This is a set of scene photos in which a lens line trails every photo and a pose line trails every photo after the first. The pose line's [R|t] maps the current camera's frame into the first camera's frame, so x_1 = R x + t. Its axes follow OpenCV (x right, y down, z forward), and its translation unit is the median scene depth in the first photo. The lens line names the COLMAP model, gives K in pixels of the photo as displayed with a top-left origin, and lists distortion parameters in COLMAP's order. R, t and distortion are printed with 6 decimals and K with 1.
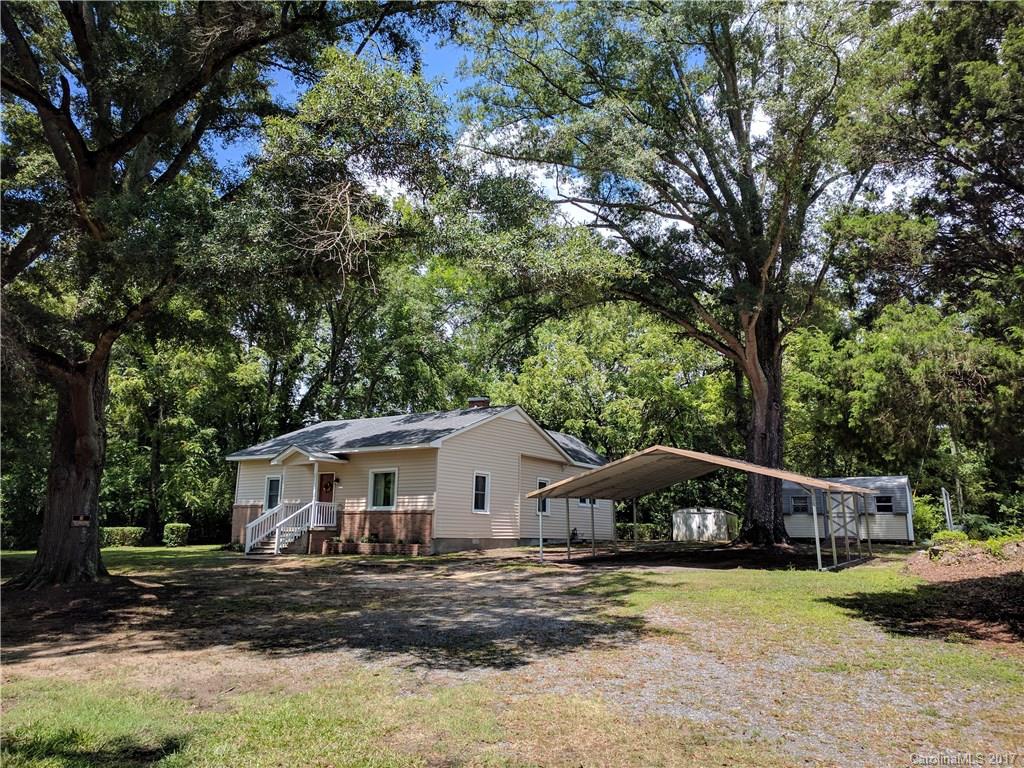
lens RADIAL K [[754.1, 0, 512.0], [0, 754.1, 384.0], [0, 0, 1]] dist [-0.005153, -0.001486]
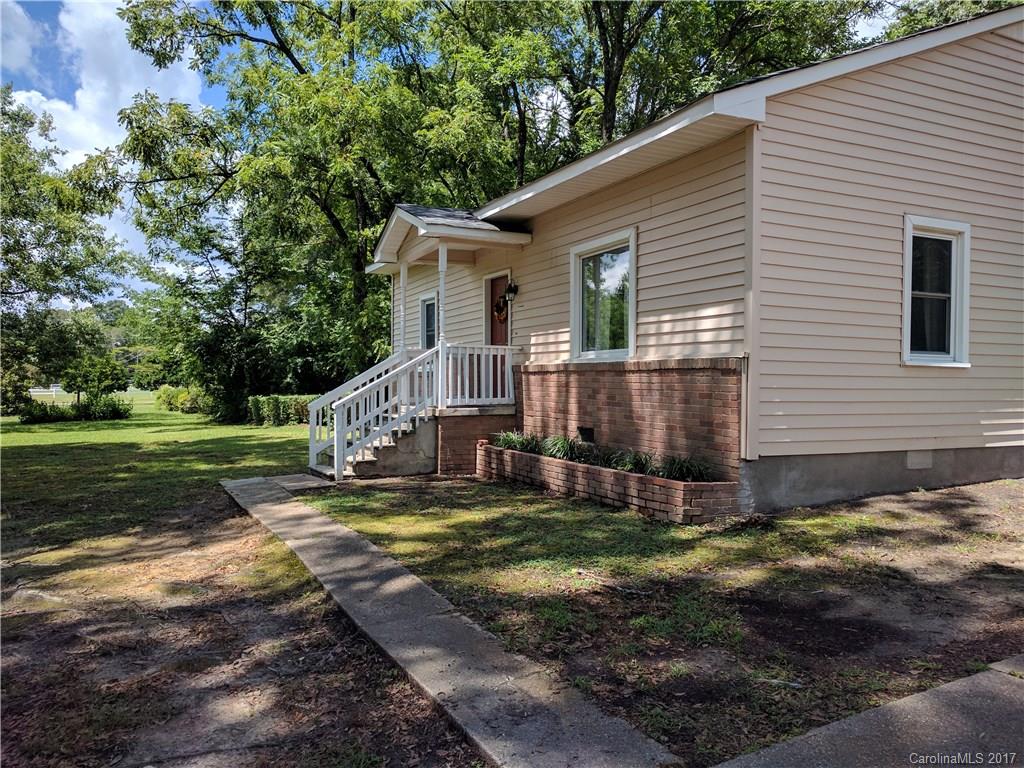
lens RADIAL K [[754.1, 0, 512.0], [0, 754.1, 384.0], [0, 0, 1]] dist [-0.005153, -0.001486]
pose [[0.869065, -0.005312, -0.494669, -0.040284], [0.099589, 0.981349, 0.164425, 0.116173], [0.484569, -0.192159, 0.853386, 0.680439]]
